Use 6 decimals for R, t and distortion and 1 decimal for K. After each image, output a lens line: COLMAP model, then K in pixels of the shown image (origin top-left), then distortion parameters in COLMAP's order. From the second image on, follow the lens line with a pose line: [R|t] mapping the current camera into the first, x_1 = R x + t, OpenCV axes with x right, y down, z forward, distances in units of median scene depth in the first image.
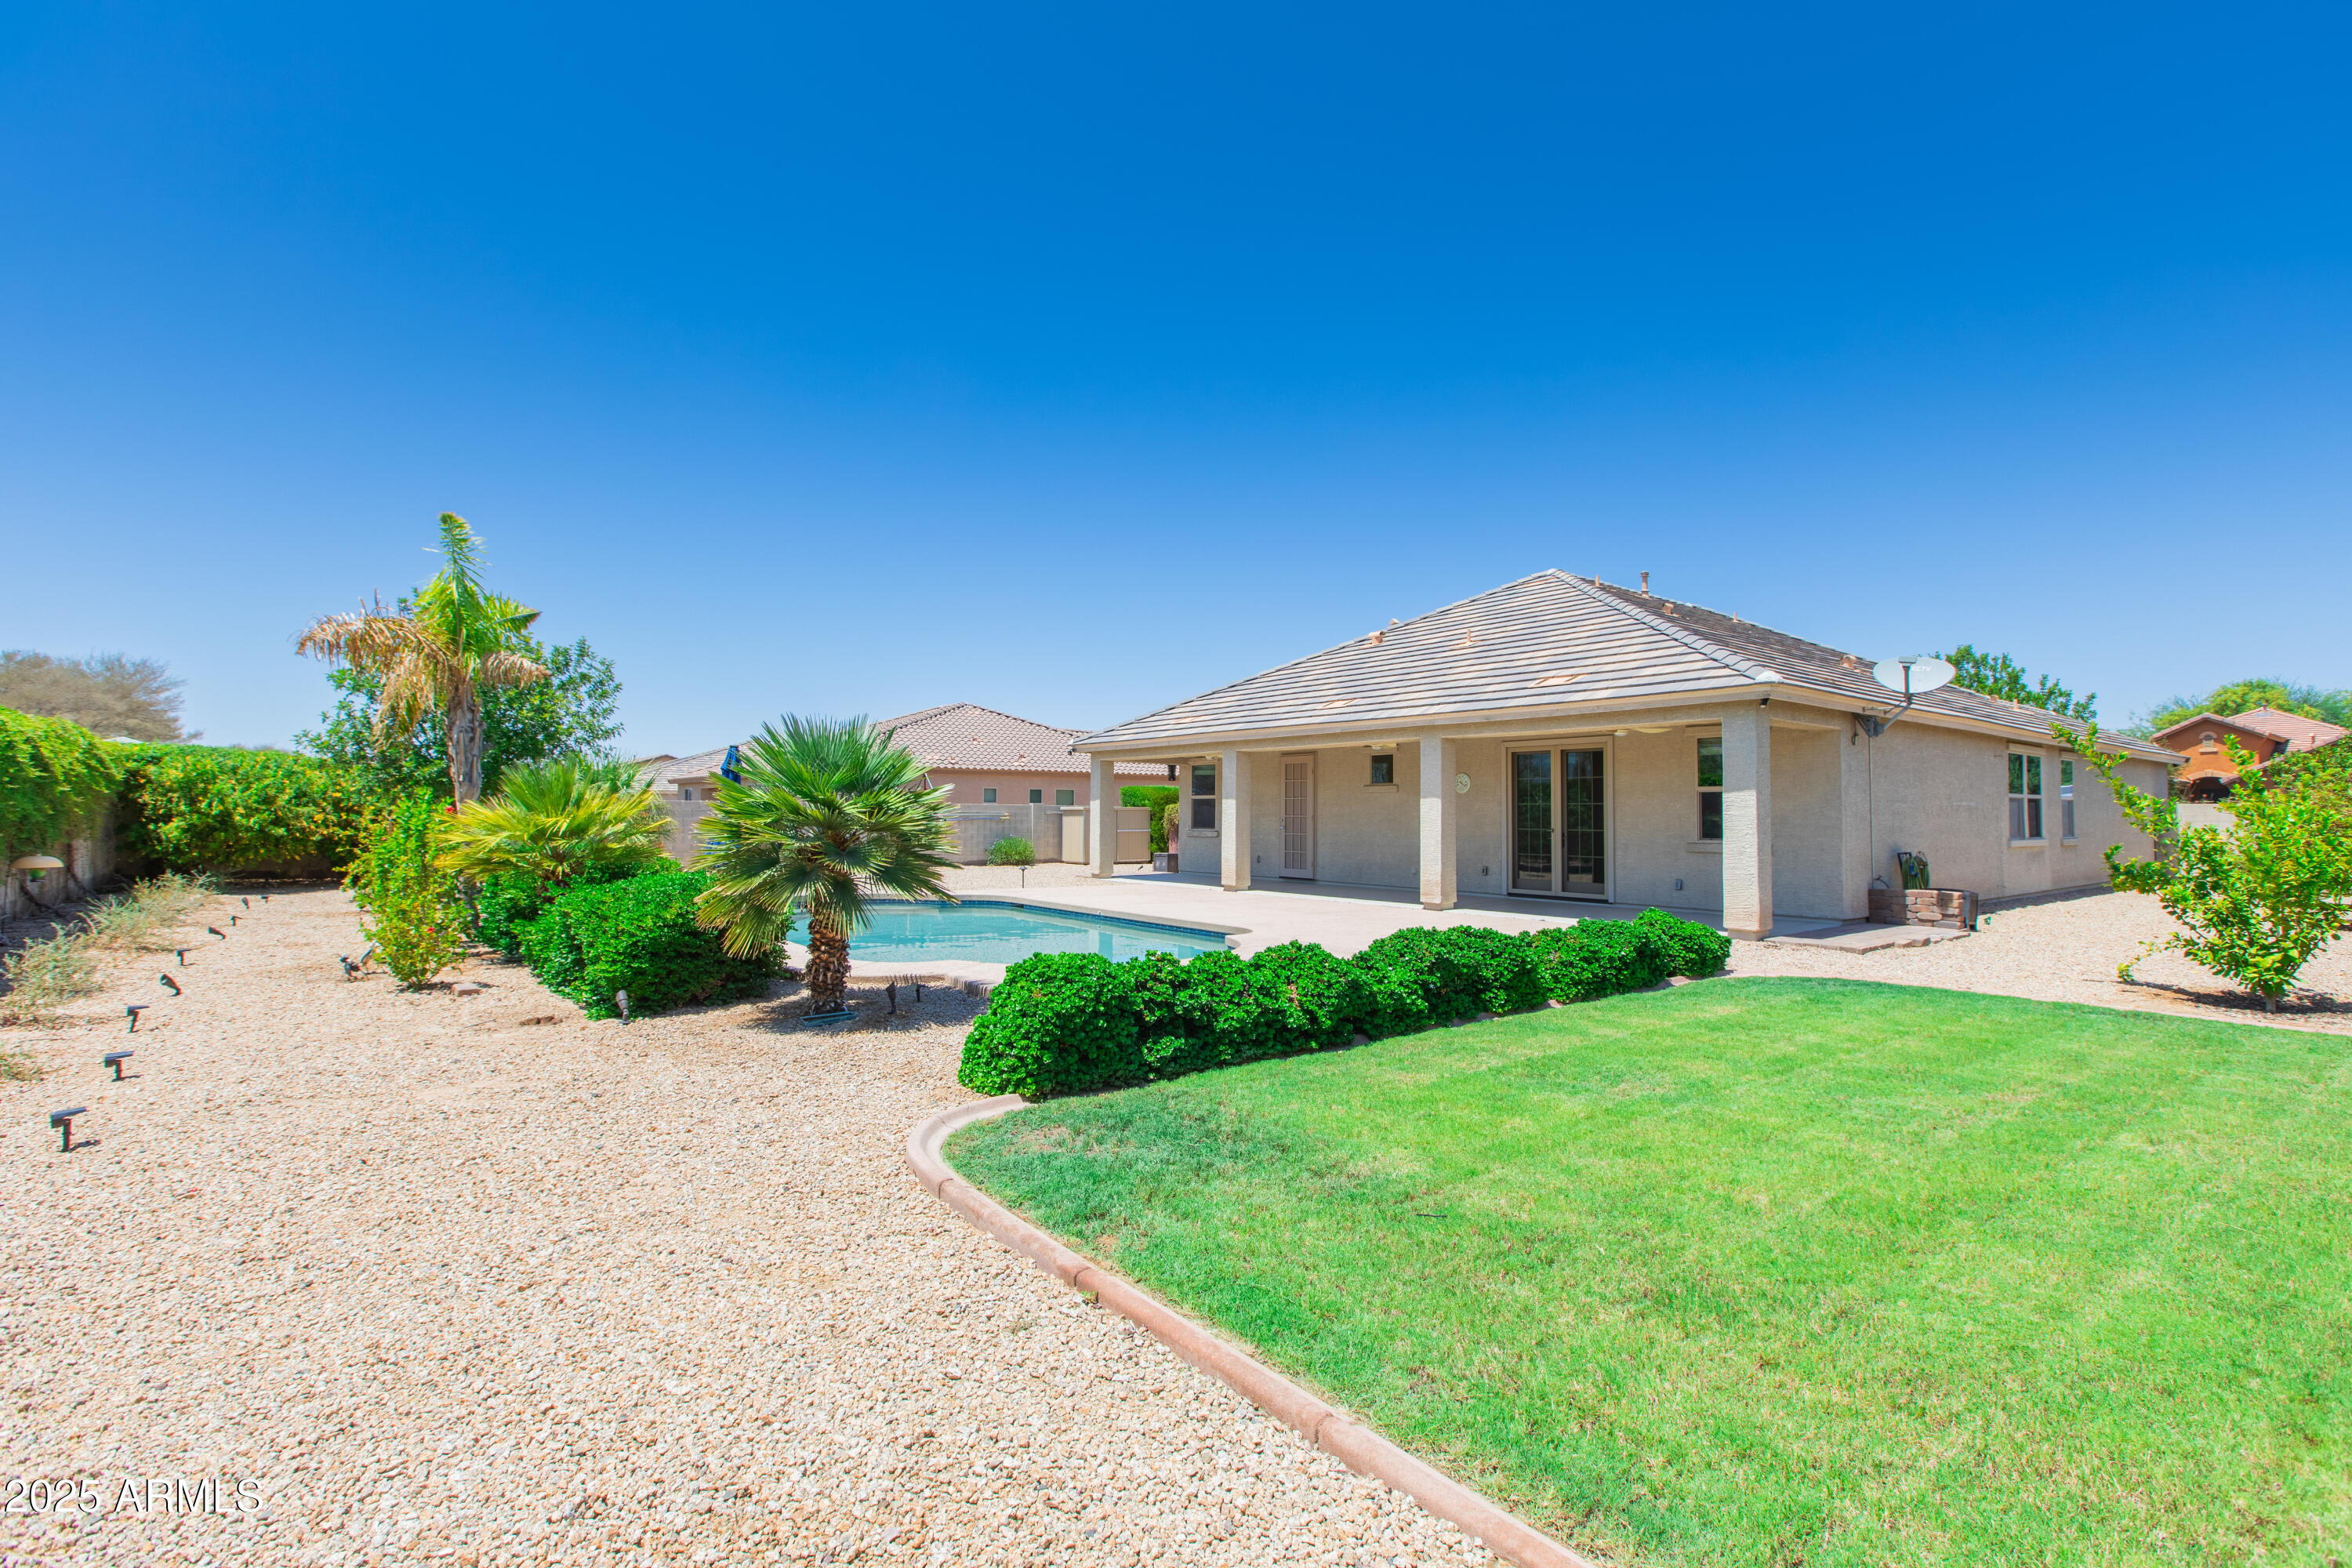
lens RADIAL K [[1048.0, 0, 1176.0], [0, 1048.0, 784.0], [0, 0, 1]] dist [-0.000074, 0.000250]
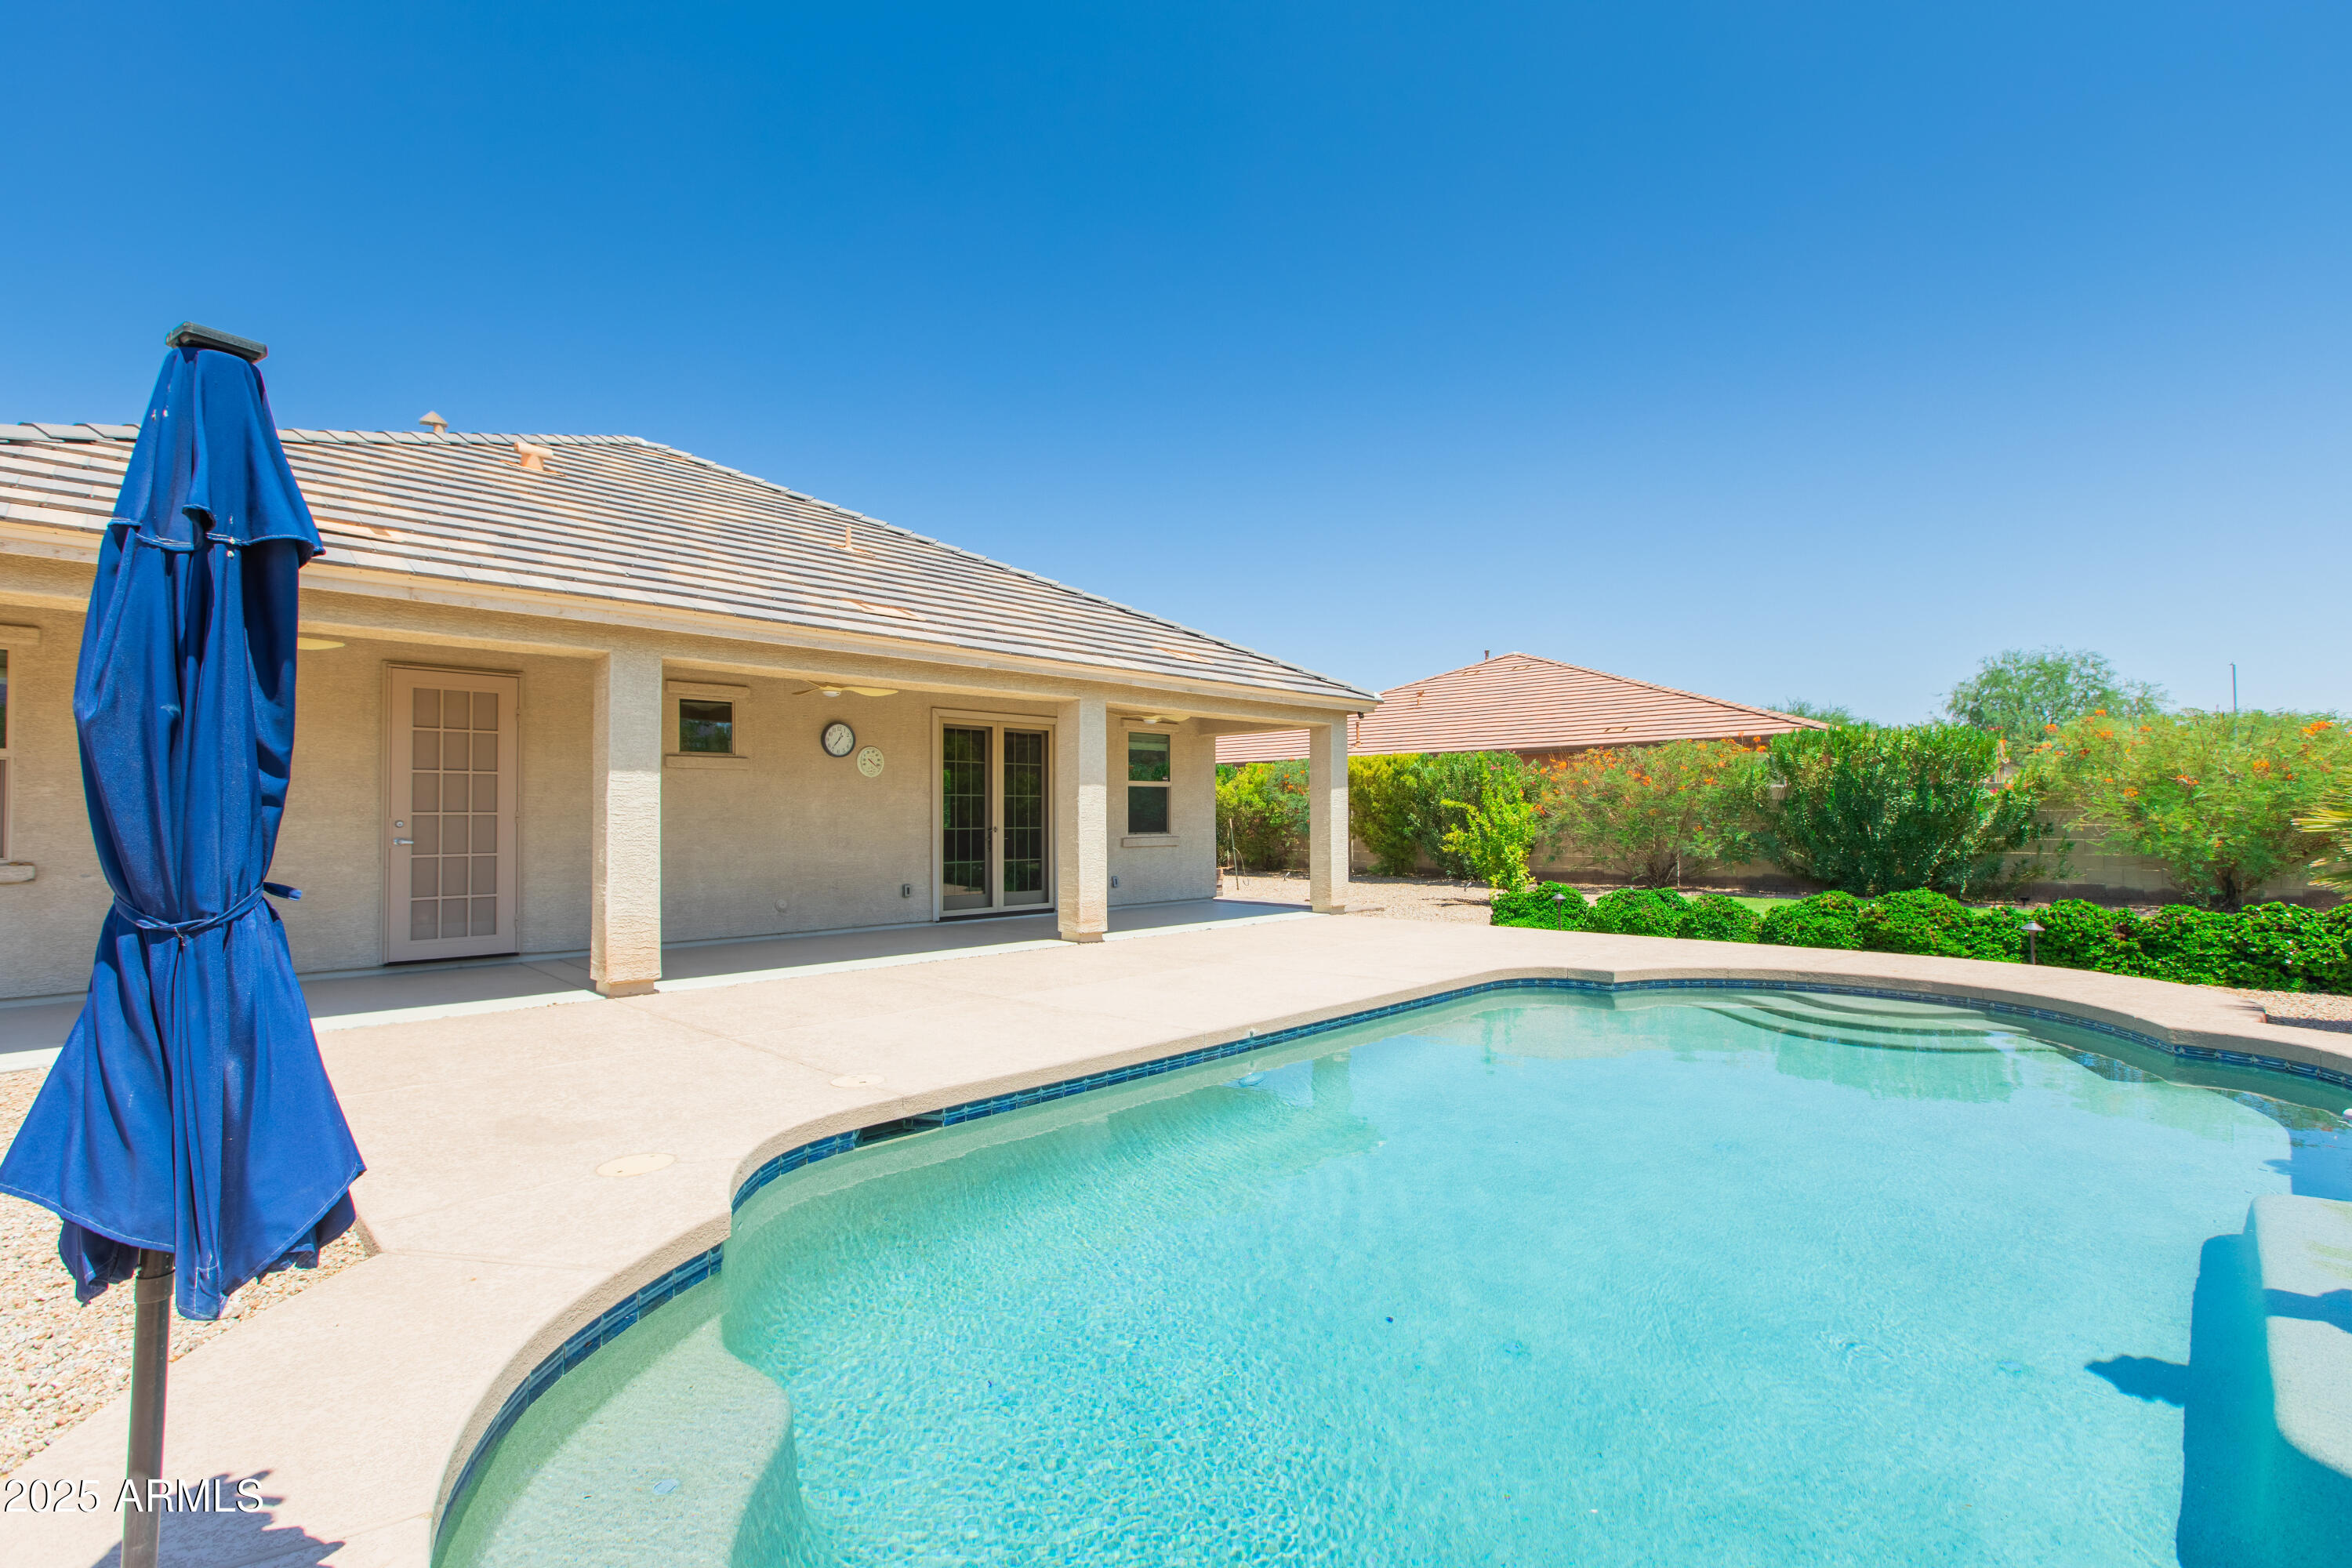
lens RADIAL K [[1076.5, 0, 1178.6], [0, 1076.5, 795.1], [0, 0, 1]] dist [0.001385, 0.000618]
pose [[-0.131638, 0.014525, 0.991191, -0.366513], [-0.024847, 0.999530, -0.017947, 0.023905], [-0.990986, -0.026991, -0.131215, 0.776007]]
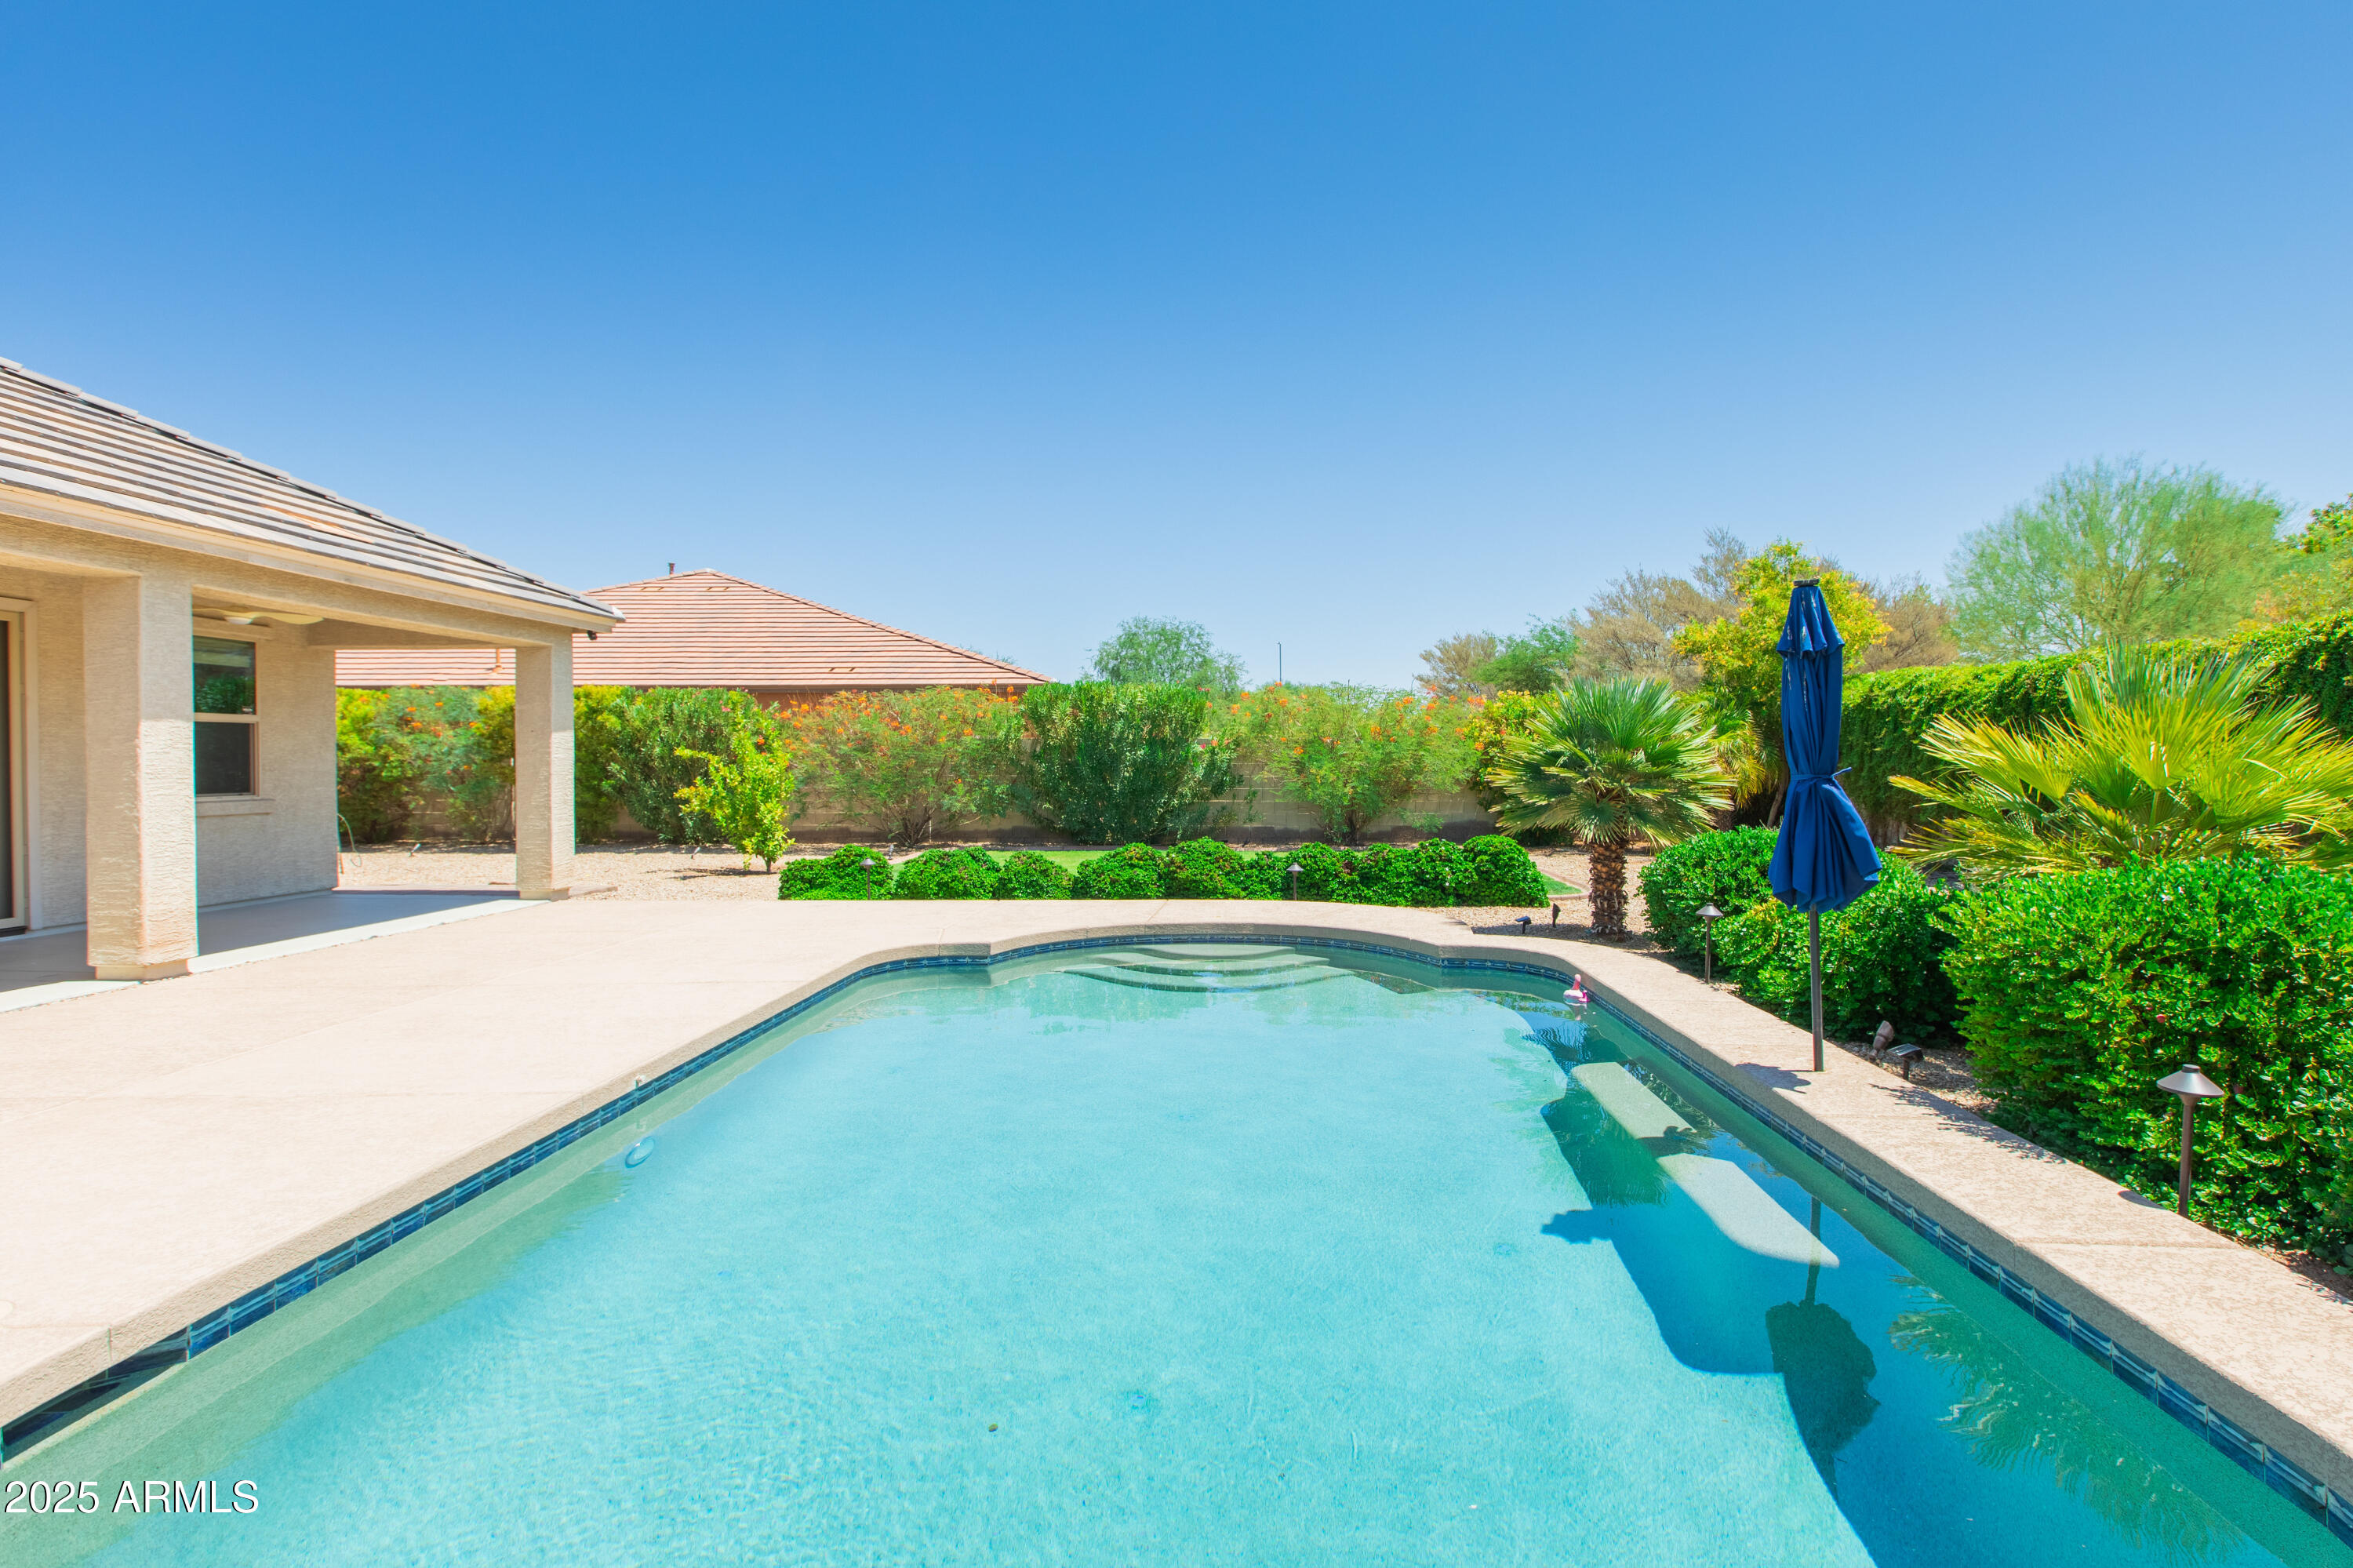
lens RADIAL K [[1208.3, 0, 1236.4], [0, 1208.3, 781.4], [0, 0, 1]] dist [0.002762, 0.001043]
pose [[-0.776044, -0.016202, 0.630470, -0.309610], [-0.022618, 0.999742, -0.002149, 0.022412], [-0.630273, -0.015927, -0.776210, 0.830055]]
